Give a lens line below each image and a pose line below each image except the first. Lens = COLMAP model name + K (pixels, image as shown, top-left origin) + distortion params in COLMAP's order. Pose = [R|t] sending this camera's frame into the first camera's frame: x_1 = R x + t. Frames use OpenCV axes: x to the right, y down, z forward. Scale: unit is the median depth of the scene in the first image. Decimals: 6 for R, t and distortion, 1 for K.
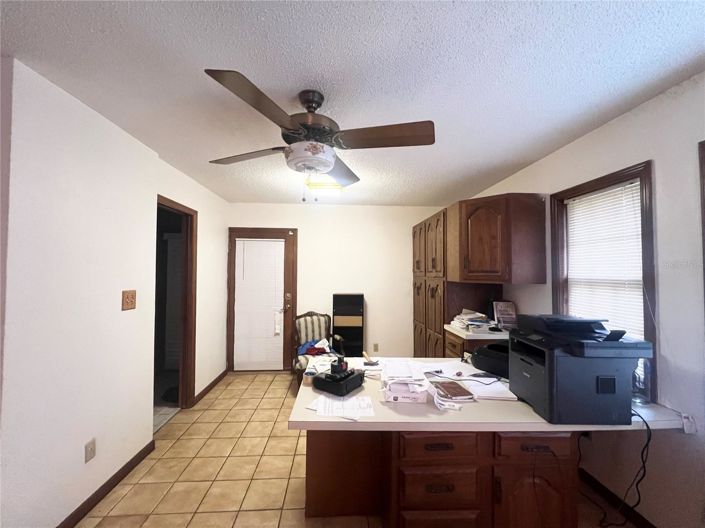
lens RADIAL K [[280.3, 0, 353.6], [0, 280.3, 265.9], [0, 0, 1]] dist [-0.001816, -0.000049]
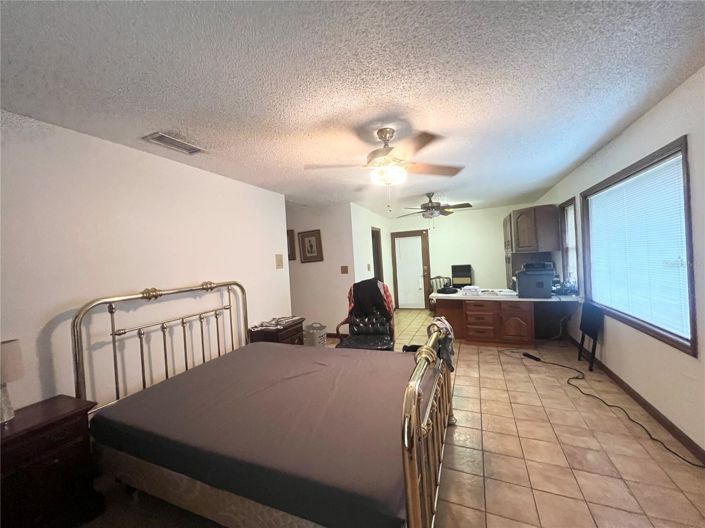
lens RADIAL K [[280.3, 0, 354.7], [0, 280.3, 264.8], [0, 0, 1]] dist [-0.001816, -0.000049]
pose [[0.892444, -0.051123, -0.448252, 0.169077], [0.073857, 0.996710, 0.033371, -0.003881], [0.445072, -0.062888, 0.893284, -0.806317]]
